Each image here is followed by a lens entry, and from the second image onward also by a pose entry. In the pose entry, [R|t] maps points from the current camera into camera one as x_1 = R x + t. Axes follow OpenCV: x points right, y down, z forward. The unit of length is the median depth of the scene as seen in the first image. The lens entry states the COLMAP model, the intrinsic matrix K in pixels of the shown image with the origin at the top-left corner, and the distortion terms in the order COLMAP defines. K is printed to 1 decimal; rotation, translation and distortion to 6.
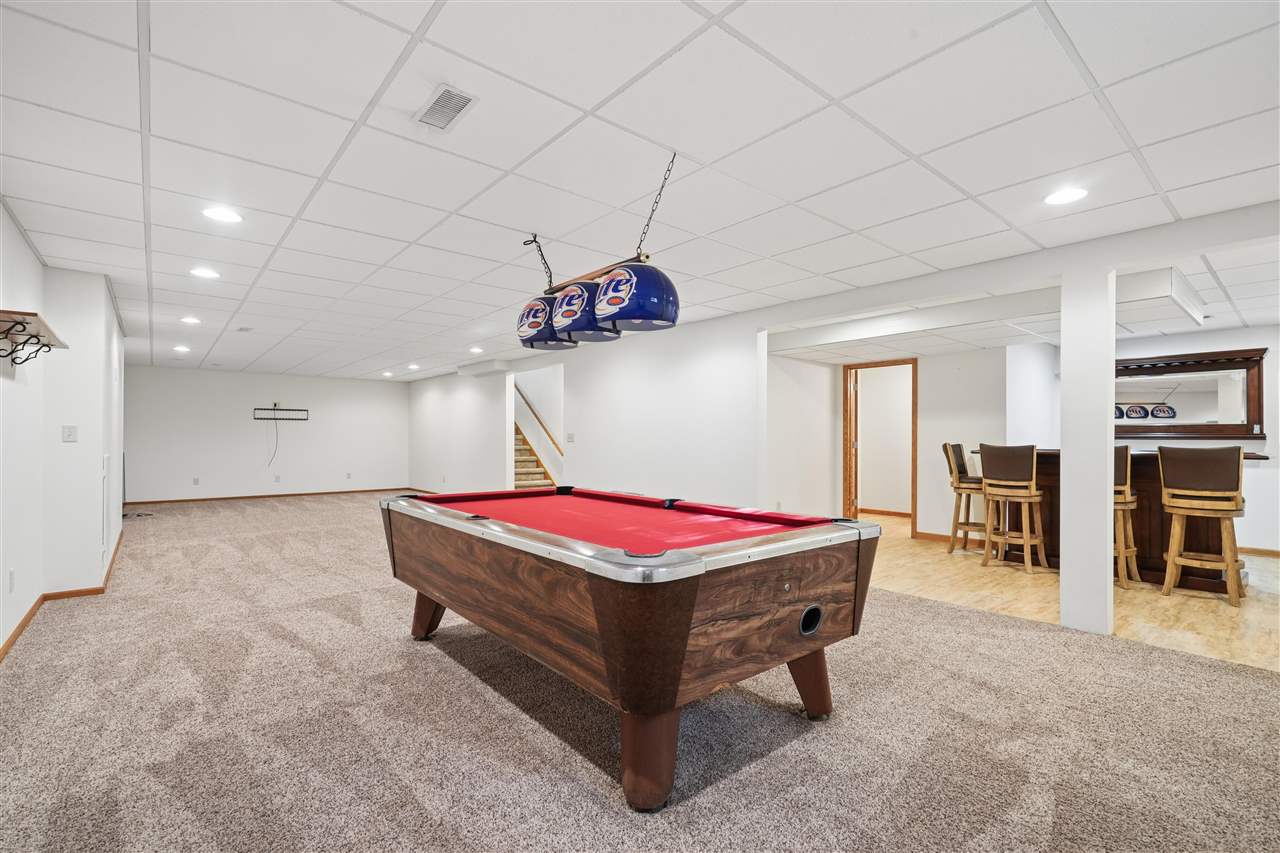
lens RADIAL K [[576.9, 0, 641.3], [0, 576.9, 434.0], [0, 0, 1]] dist [-0.001434, -0.000389]
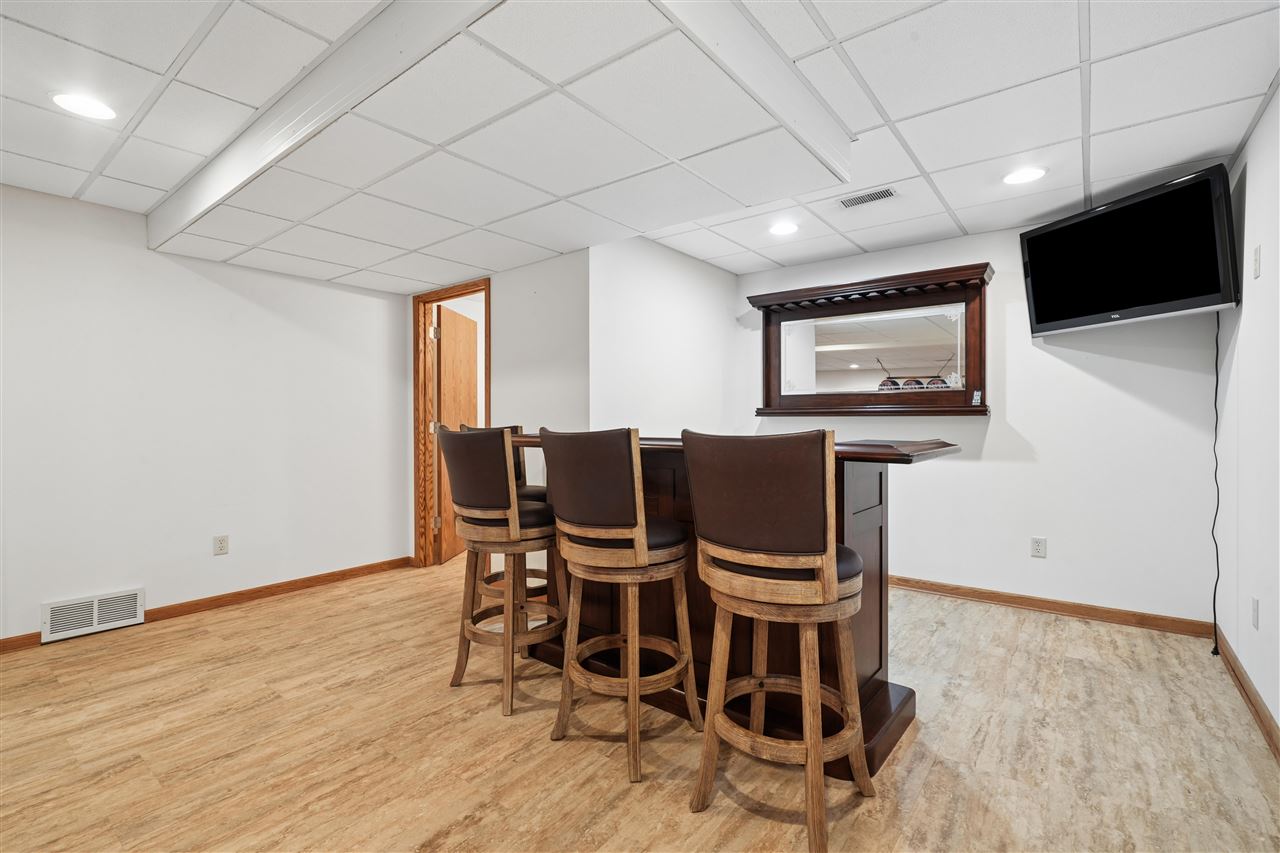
lens RADIAL K [[576.9, 0, 638.4], [0, 576.9, 421.3], [0, 0, 1]] dist [-0.001434, -0.000389]
pose [[0.979875, -0.006524, 0.199505, 0.585482], [0.004883, 0.999950, 0.008716, 0.009065], [-0.199552, -0.007567, 0.979858, 0.463069]]
